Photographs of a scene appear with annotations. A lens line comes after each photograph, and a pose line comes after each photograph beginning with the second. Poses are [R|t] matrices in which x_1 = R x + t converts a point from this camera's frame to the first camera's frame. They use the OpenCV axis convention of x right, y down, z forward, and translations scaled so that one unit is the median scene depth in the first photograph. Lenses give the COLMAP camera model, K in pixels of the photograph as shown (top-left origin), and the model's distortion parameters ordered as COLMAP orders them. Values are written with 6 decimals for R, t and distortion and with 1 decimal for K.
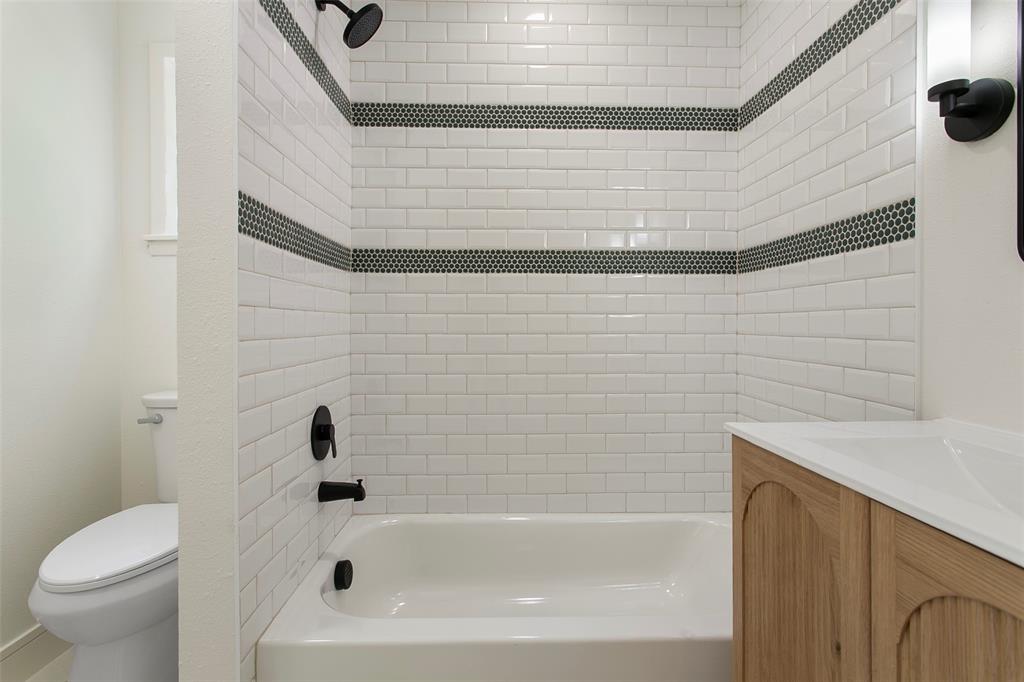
lens RADIAL K [[486.7, 0, 511.9], [0, 486.7, 331.6], [0, 0, 1]] dist [0.005384, 0.000211]
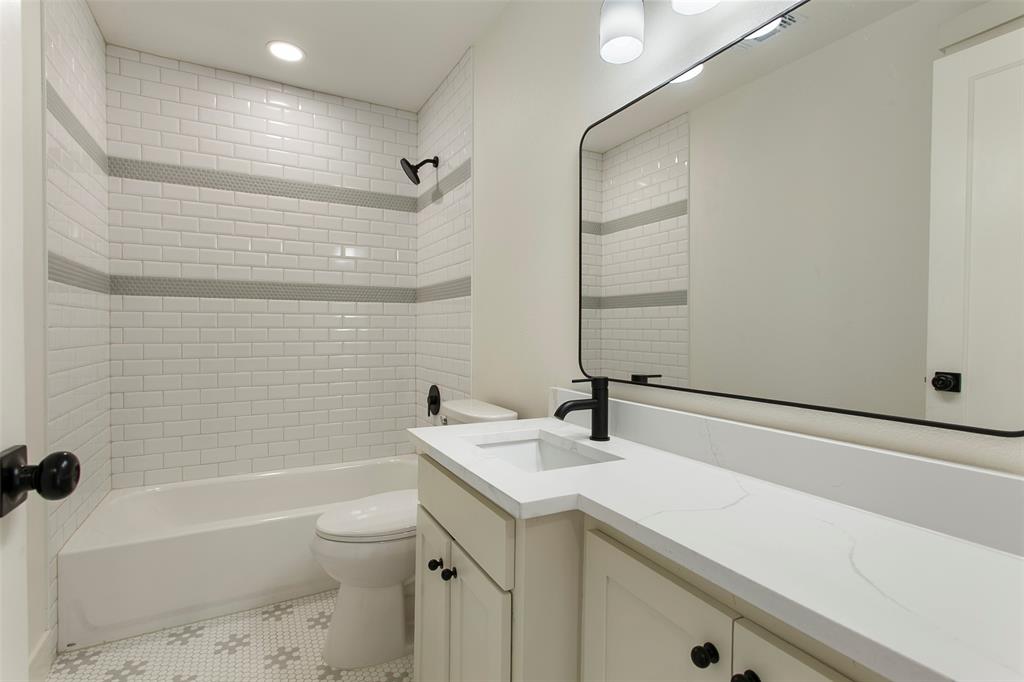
lens RADIAL K [[486.7, 0, 515.0], [0, 486.7, 340.7], [0, 0, 1]] dist [0.005384, 0.000211]
pose [[0.890648, -0.008444, 0.454615, 0.032316], [0.003288, 0.999921, 0.012131, -0.017316], [-0.454682, -0.009310, 0.890605, -0.707709]]
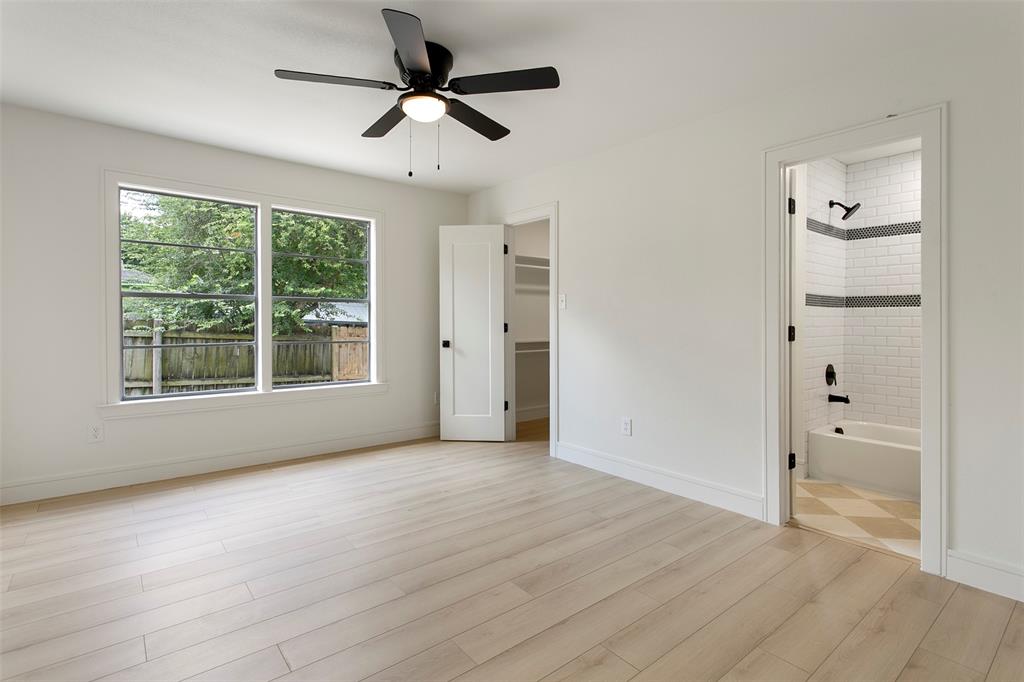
lens RADIAL K [[486.7, 0, 511.5], [0, 486.7, 332.1], [0, 0, 1]] dist [0.005384, 0.000211]
pose [[0.607938, 0.014322, -0.793856, 0.609353], [-0.011132, 0.999893, 0.009514, -0.020353], [0.793907, 0.003053, 0.608032, -1.847432]]
